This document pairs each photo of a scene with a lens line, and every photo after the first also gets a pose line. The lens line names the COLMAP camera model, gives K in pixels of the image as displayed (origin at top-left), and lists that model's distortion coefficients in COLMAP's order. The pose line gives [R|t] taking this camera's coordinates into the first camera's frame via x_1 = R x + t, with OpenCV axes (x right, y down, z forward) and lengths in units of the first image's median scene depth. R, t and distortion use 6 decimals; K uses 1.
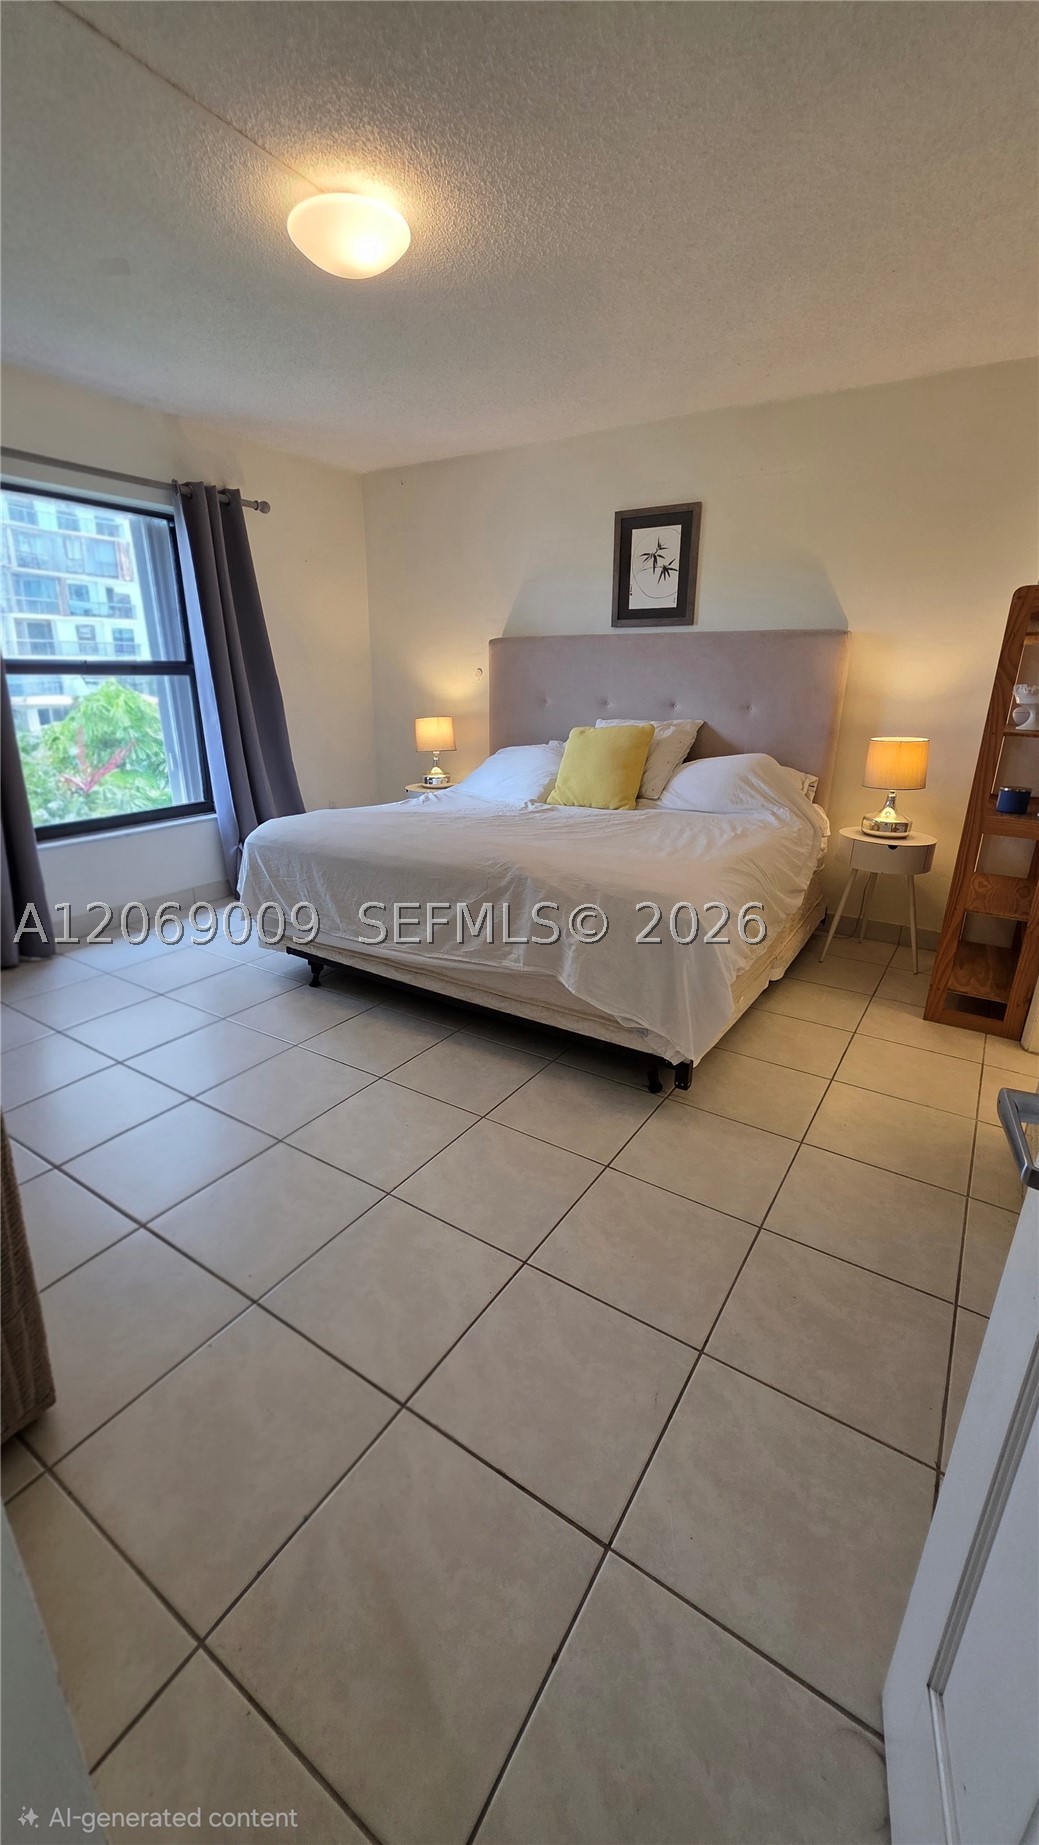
lens RADIAL K [[737.2, 0, 525.9], [0, 737.2, 921.8], [0, 0, 1]] dist [0.001822, 0.000581]
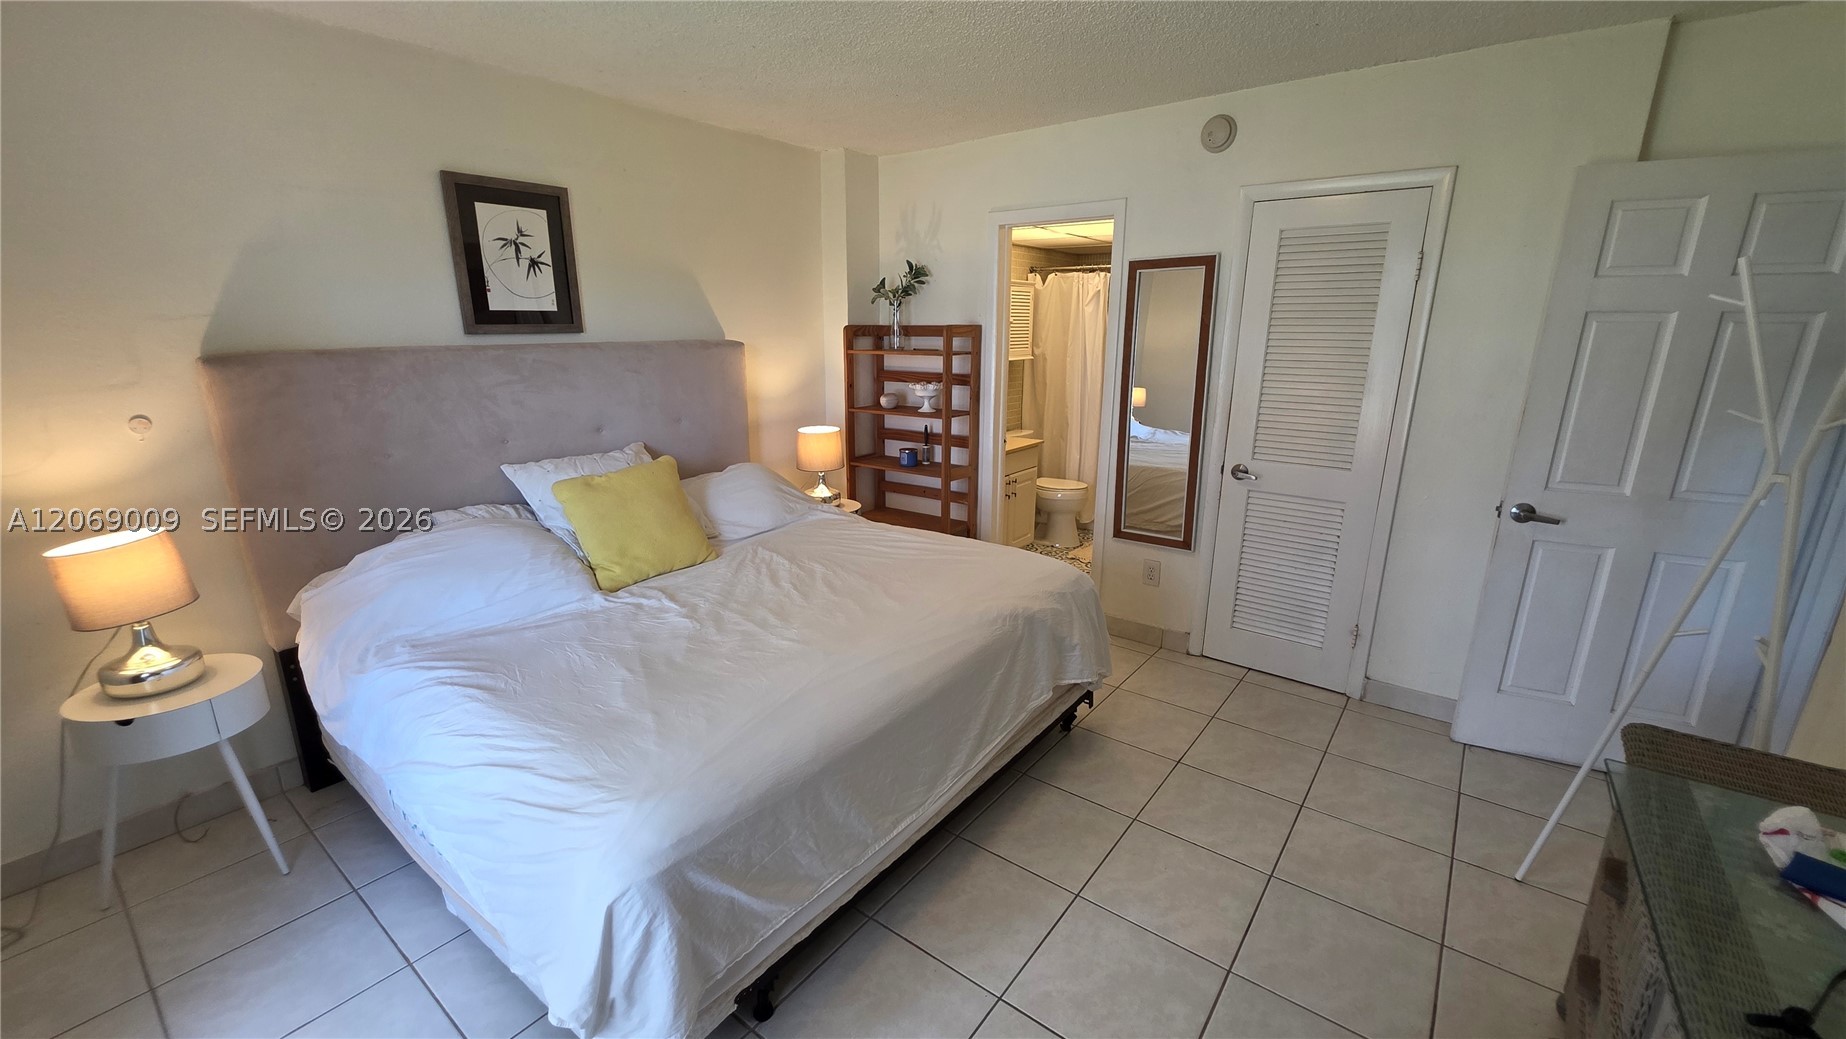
lens RADIAL K [[737.6, 0, 928.0], [0, 737.6, 519.3], [0, 0, 1]] dist [0.001822, 0.000581]
pose [[0.085341, -0.262627, 0.961116, -0.804618], [0.316172, 0.921917, 0.223842, -0.382535], [-0.944856, 0.284775, 0.161712, 0.788844]]
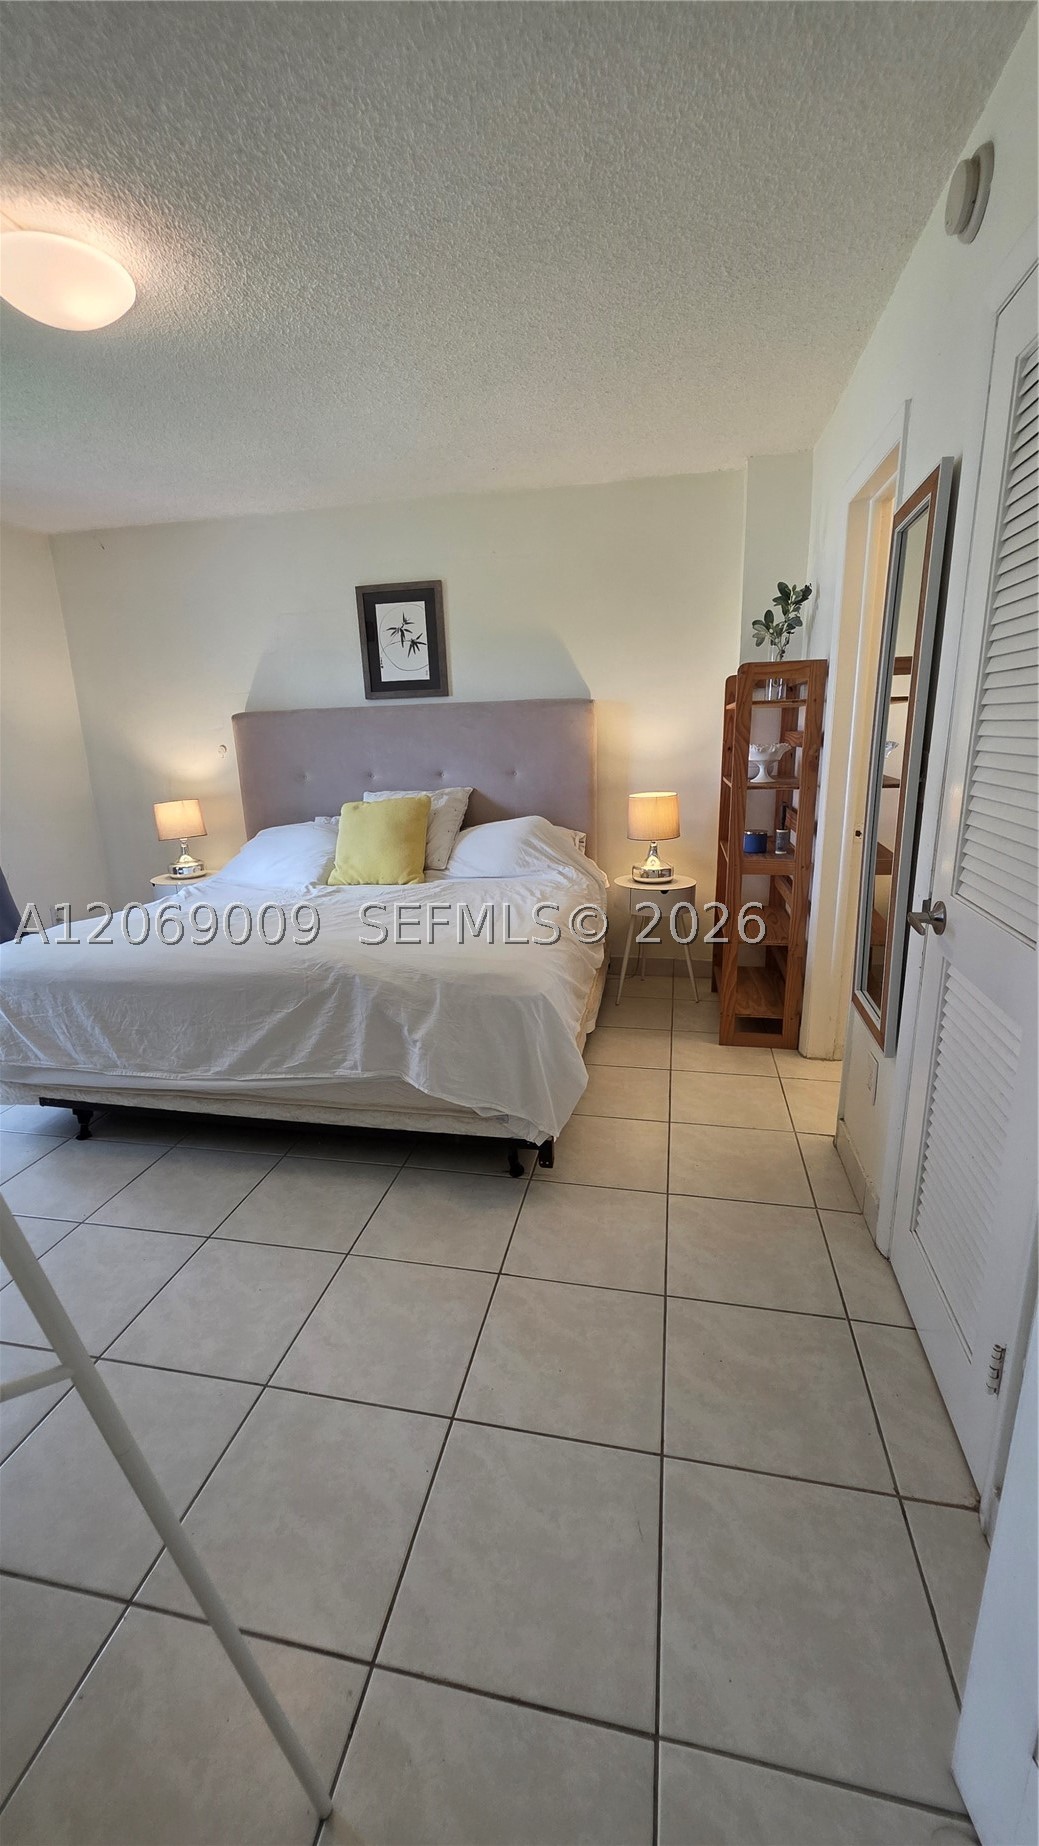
lens RADIAL K [[737.6, 0, 520.4], [0, 737.6, 924.8], [0, 0, 1]] dist [0.001822, 0.000581]
pose [[0.932996, -0.127149, 0.336679, -0.089347], [0.149820, 0.987816, -0.042123, -0.044866], [-0.327221, 0.089742, 0.940677, 0.050734]]
